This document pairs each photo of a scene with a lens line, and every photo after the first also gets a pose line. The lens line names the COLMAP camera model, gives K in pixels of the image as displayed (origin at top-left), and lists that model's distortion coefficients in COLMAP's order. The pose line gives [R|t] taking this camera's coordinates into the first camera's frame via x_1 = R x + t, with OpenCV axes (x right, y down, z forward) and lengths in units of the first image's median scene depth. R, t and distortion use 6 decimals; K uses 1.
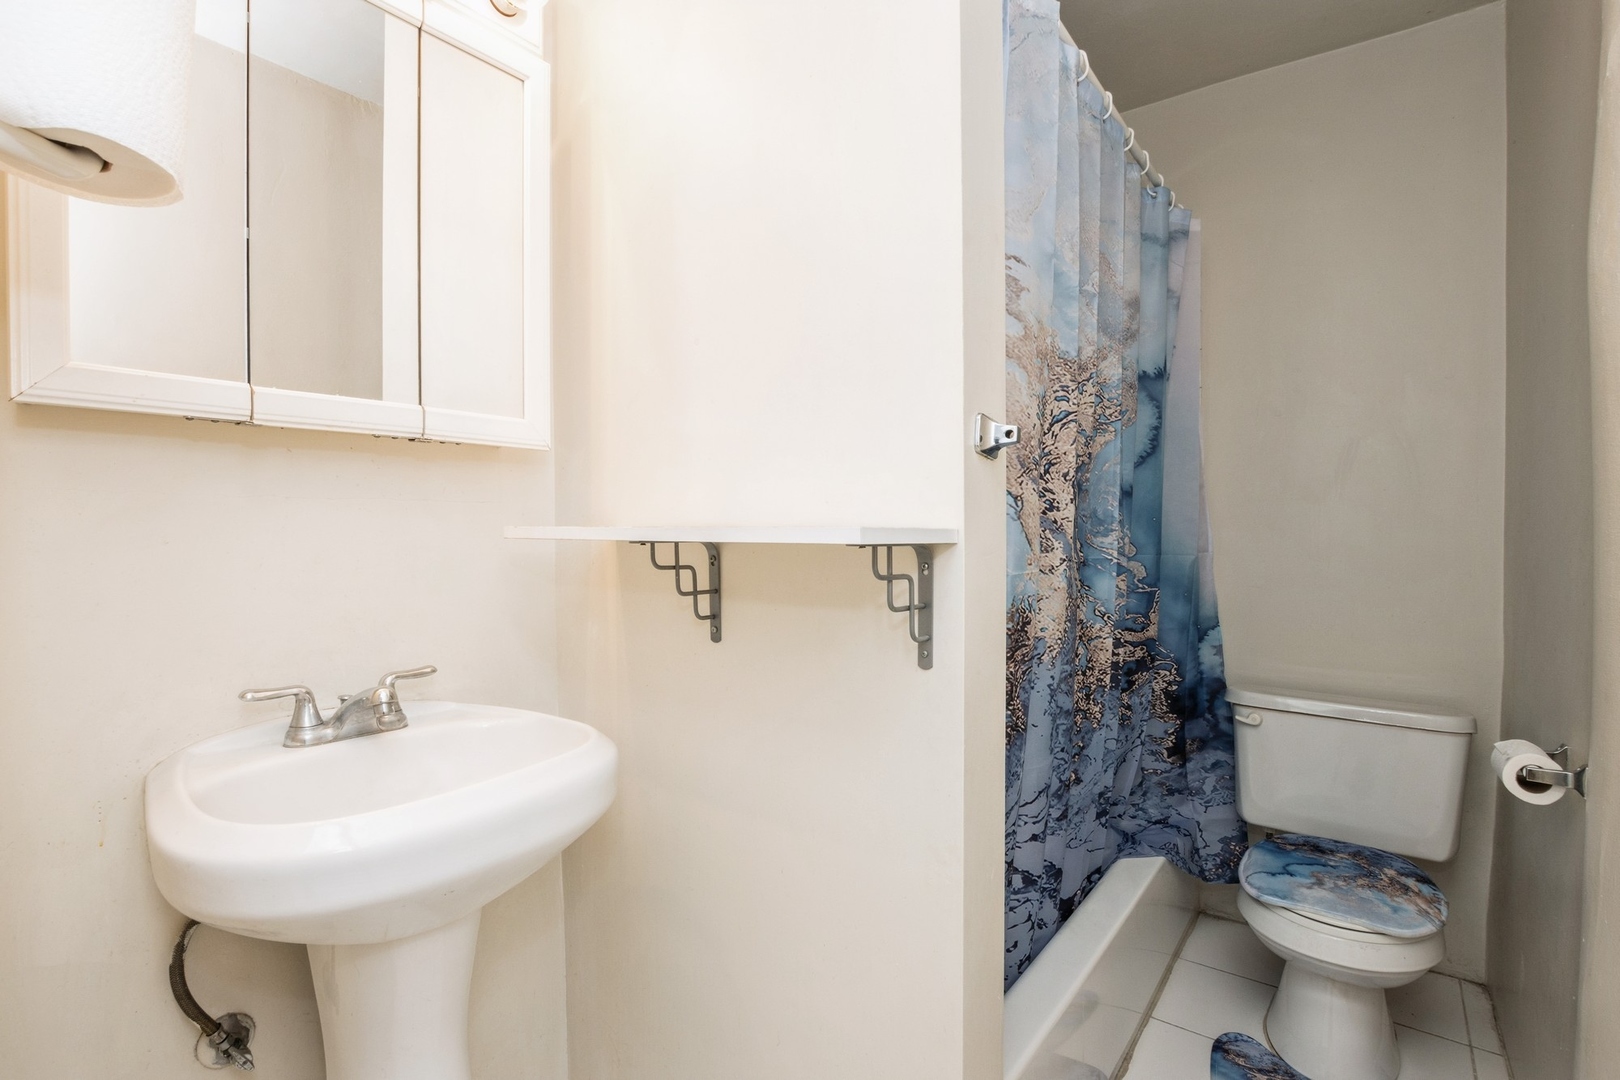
lens RADIAL K [[775.9, 0, 810.0], [0, 775.9, 540.0], [0, 0, 1]] dist [-0.052819, -0.000009]
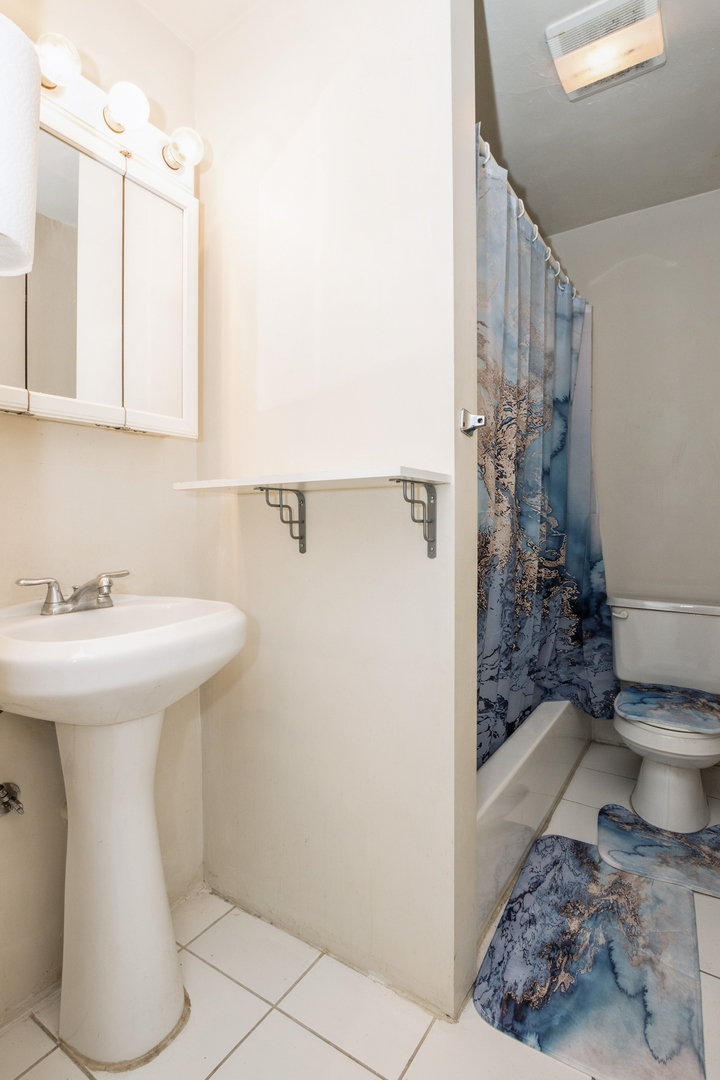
lens RADIAL K [[529.9, 0, 360.0], [0, 529.9, 540.0], [0, 0, 1]] dist [-0.058965, 0.000064]
pose [[0.998694, -0.006479, 0.050684, -0.044715], [0.005432, 0.999769, 0.020775, 0.064185], [-0.050807, -0.020473, 0.998499, -0.107205]]
